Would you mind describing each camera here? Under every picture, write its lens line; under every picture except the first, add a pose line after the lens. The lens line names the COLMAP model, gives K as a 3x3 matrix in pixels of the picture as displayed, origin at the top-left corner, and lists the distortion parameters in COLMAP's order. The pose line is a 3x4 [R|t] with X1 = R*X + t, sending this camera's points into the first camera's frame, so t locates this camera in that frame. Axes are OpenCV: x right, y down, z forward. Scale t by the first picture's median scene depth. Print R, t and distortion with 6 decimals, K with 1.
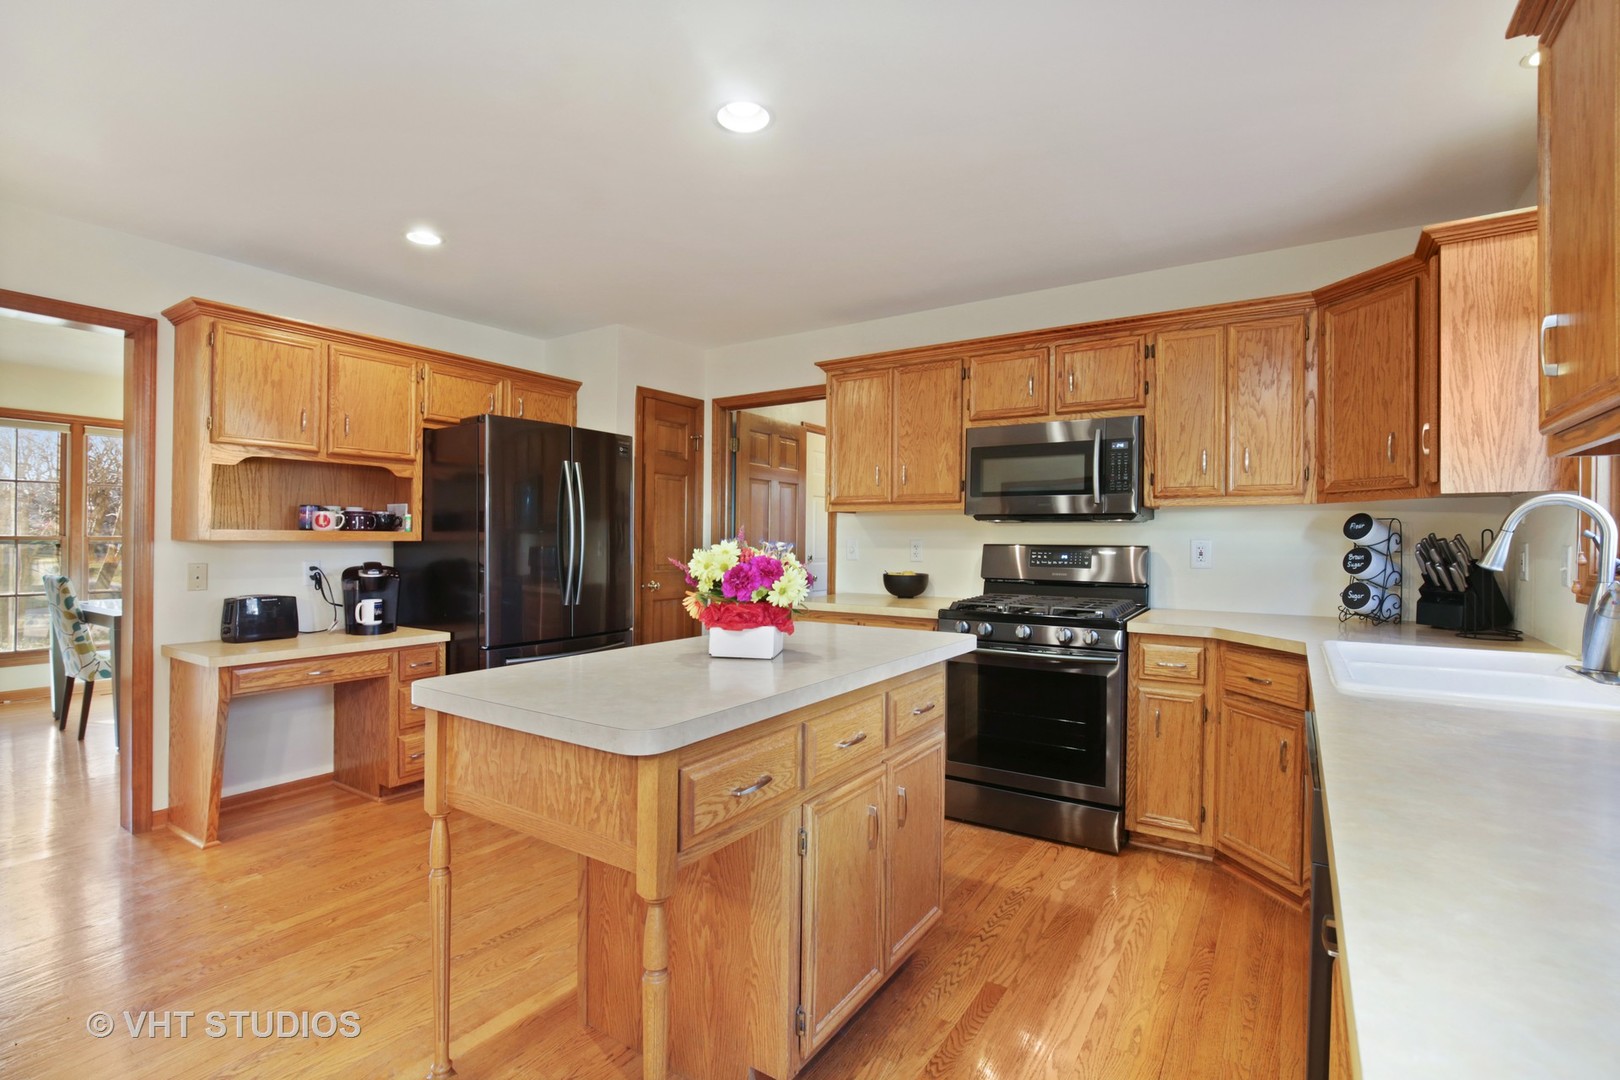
lens RADIAL K [[750.6, 0, 810.0], [0, 750.6, 540.0], [0, 0, 1]] dist [-0.025860, -0.000206]
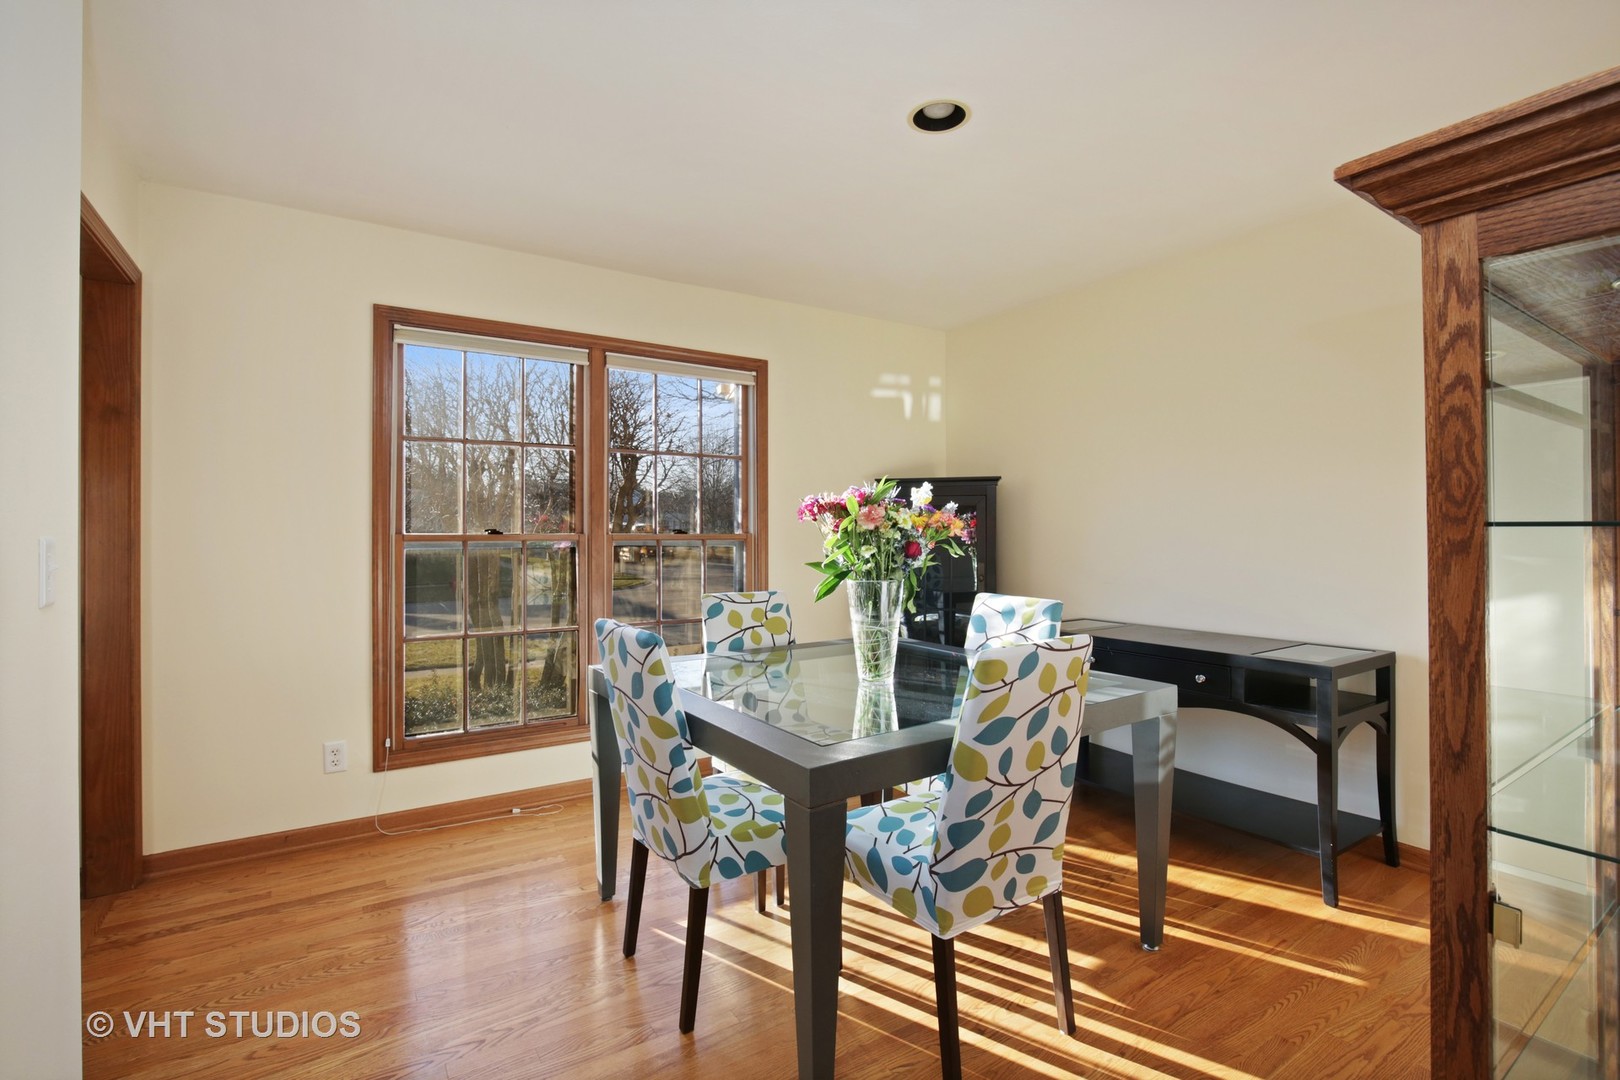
lens RADIAL K [[750.6, 0, 810.0], [0, 750.6, 540.0], [0, 0, 1]] dist [-0.025860, -0.000206]
pose [[0.914956, -0.004521, -0.403527, -0.759606], [0.007710, 0.999951, 0.006279, -0.003249], [0.403479, -0.008856, 0.914946, 0.643862]]
